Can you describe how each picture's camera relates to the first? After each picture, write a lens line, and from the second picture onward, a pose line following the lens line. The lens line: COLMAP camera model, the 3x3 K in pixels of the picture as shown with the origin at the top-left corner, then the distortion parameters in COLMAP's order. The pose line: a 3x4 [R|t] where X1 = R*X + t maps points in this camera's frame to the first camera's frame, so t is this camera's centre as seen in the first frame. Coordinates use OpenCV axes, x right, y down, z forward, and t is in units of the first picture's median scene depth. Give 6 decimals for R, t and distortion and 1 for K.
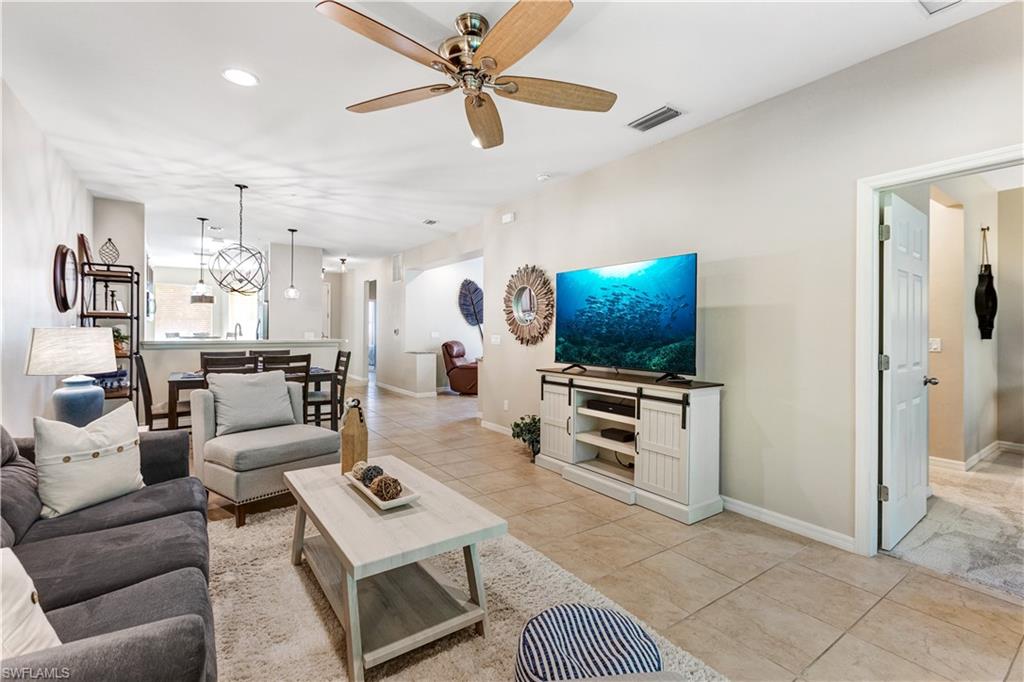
lens RADIAL K [[460.1, 0, 514.9], [0, 460.1, 335.1], [0, 0, 1]] dist [-0.001519, 0.000115]
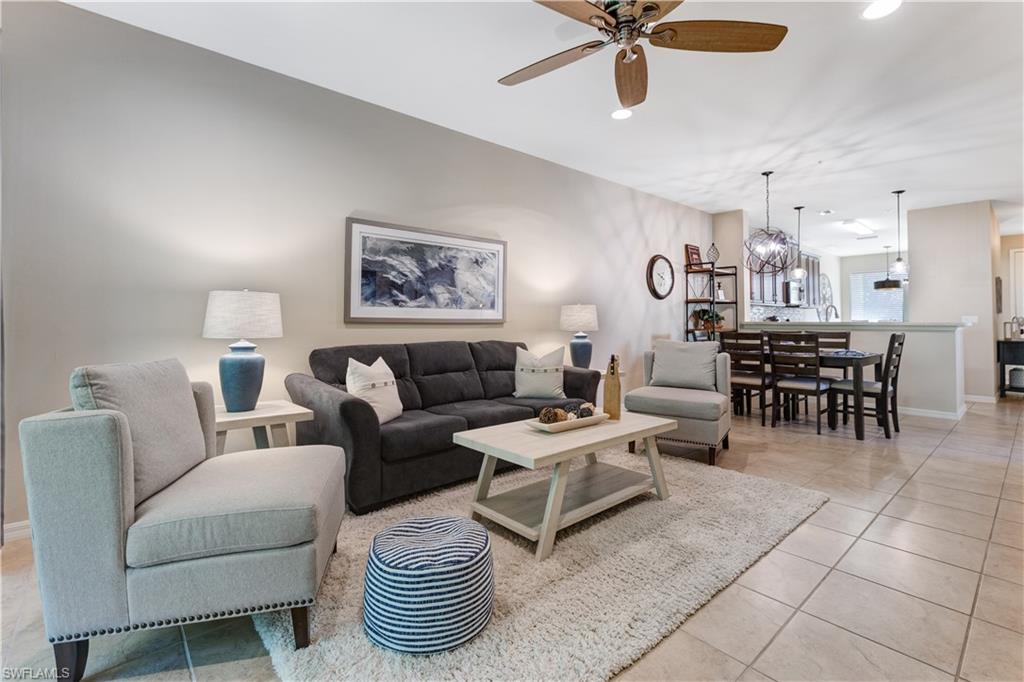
lens RADIAL K [[455.3, 0, 519.3], [0, 455.3, 315.0], [0, 0, 1]] dist [0.001699, 0.000579]
pose [[0.101542, -0.015276, -0.994714, 0.391850], [-0.016849, 0.999712, -0.017072, 0.031158], [0.994689, 0.018493, 0.101256, 0.333886]]
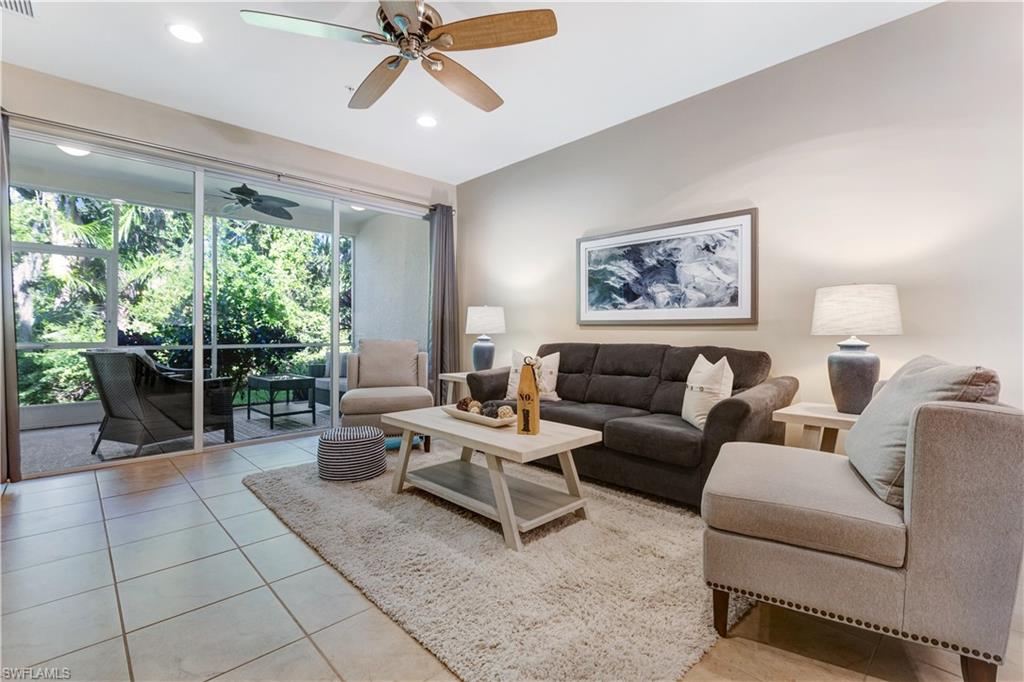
lens RADIAL K [[460.1, 0, 514.9], [0, 460.1, 335.1], [0, 0, 1]] dist [-0.001519, 0.000115]
pose [[-0.989095, -0.005071, -0.147194, -0.084044], [-0.008434, 0.999717, 0.022229, 0.036286], [0.147040, 0.023228, -0.988858, 0.984879]]
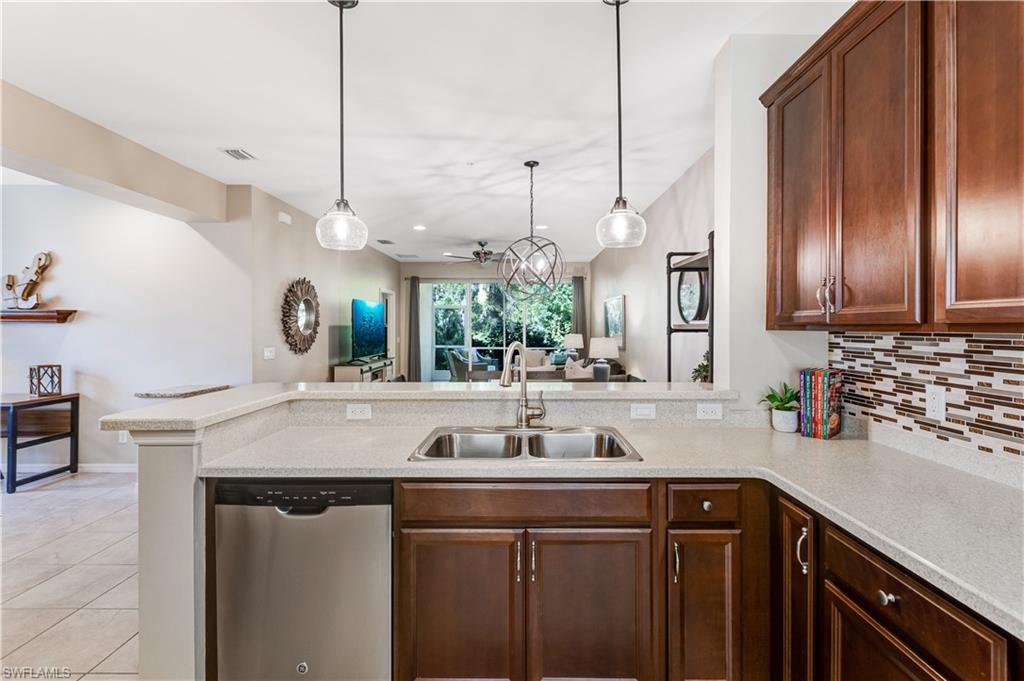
lens RADIAL K [[460.1, 0, 514.9], [0, 460.1, 334.6], [0, 0, 1]] dist [-0.001519, 0.000115]
pose [[-0.811815, -0.010653, 0.583817, -1.049780], [0.008446, 0.999515, 0.029983, -0.053433], [-0.583853, 0.029272, -0.811331, 1.688517]]
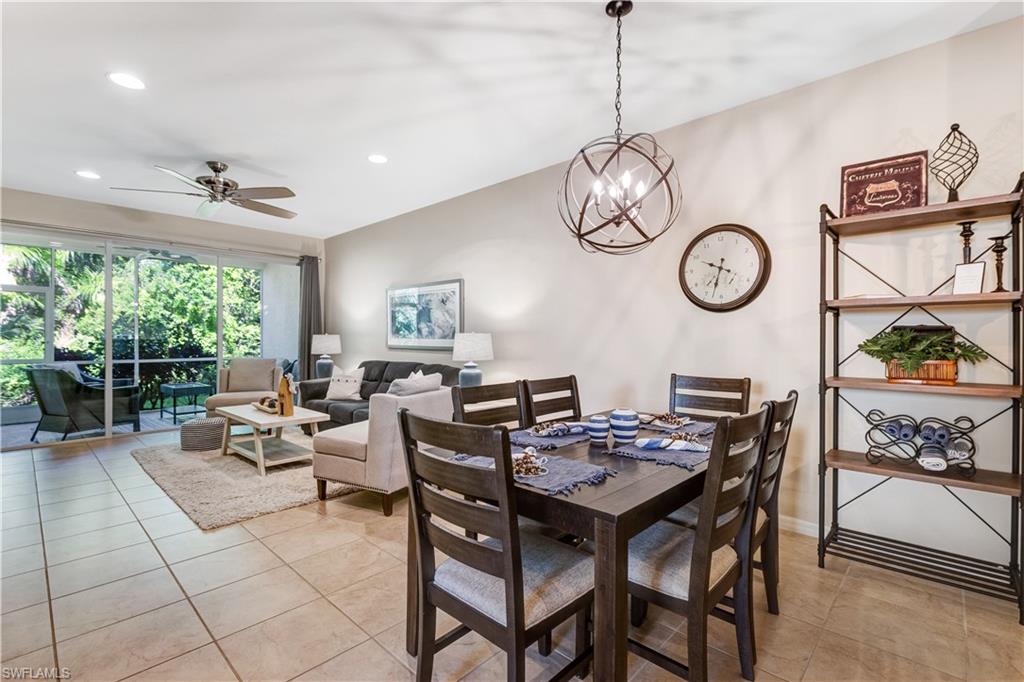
lens RADIAL K [[457.3, 0, 512.0], [0, 457.3, 341.0], [0, 0, 1]] dist [-0.003250, -0.000336]
pose [[-0.979004, -0.005620, -0.203763, -0.411895], [-0.009632, 0.999779, 0.018701, -0.010068], [0.203613, 0.020271, -0.978842, 1.432243]]
